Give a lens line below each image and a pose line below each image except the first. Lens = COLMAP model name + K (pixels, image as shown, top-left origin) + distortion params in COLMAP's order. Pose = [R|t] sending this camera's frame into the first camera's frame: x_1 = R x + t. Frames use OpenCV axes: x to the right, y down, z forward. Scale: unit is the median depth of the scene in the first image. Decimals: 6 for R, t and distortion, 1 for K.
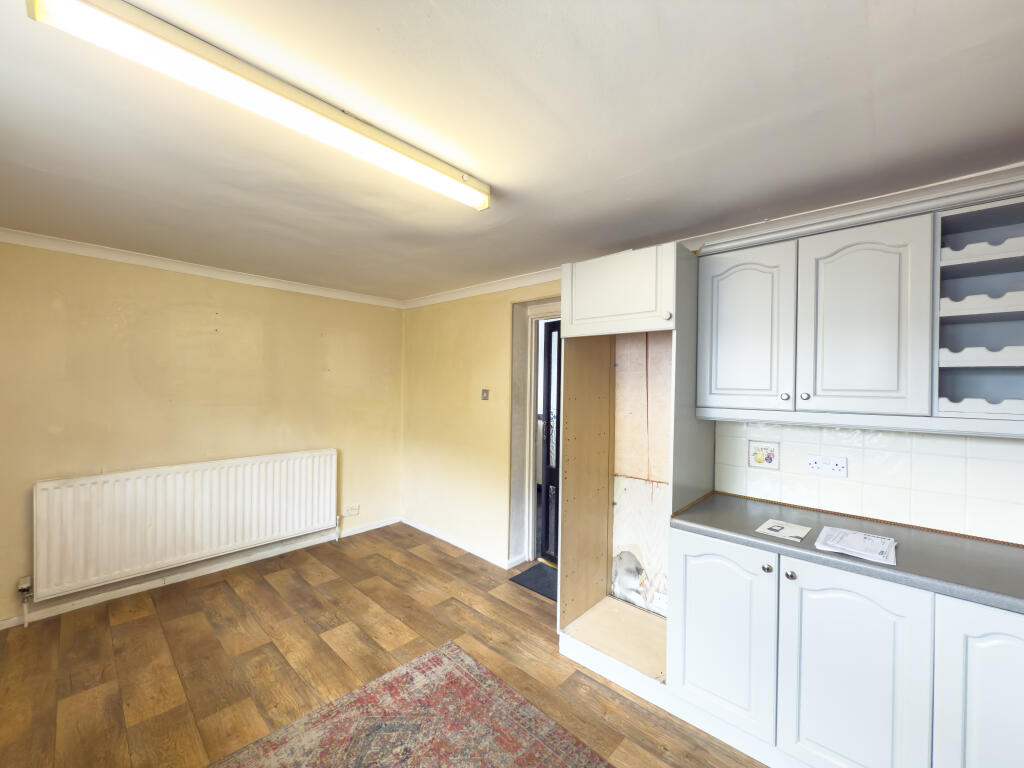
lens RADIAL K [[411.7, 0, 512.0], [0, 411.7, 384.0], [0, 0, 1]] dist [-0.001819, 0.000206]
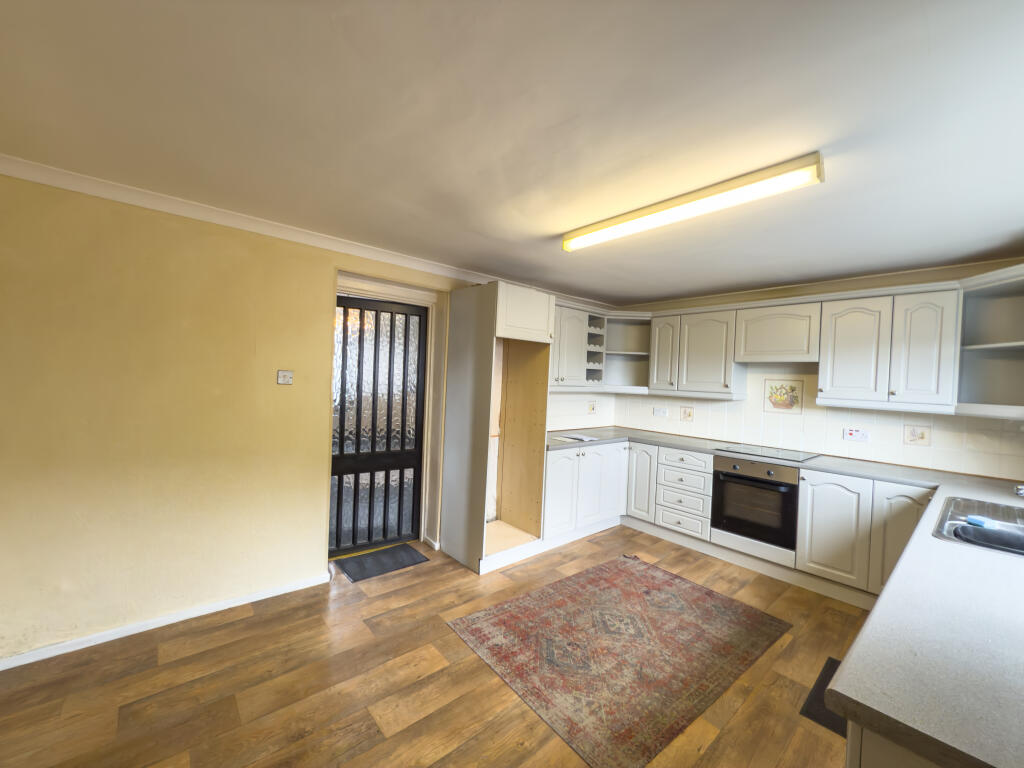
lens RADIAL K [[411.7, 0, 512.0], [0, 411.7, 384.0], [0, 0, 1]] dist [-0.001819, 0.000206]
pose [[0.101701, -0.027627, 0.994431, -1.223046], [-0.038899, 0.998739, 0.031725, -0.003034], [-0.994054, -0.041908, 0.100498, 0.830608]]
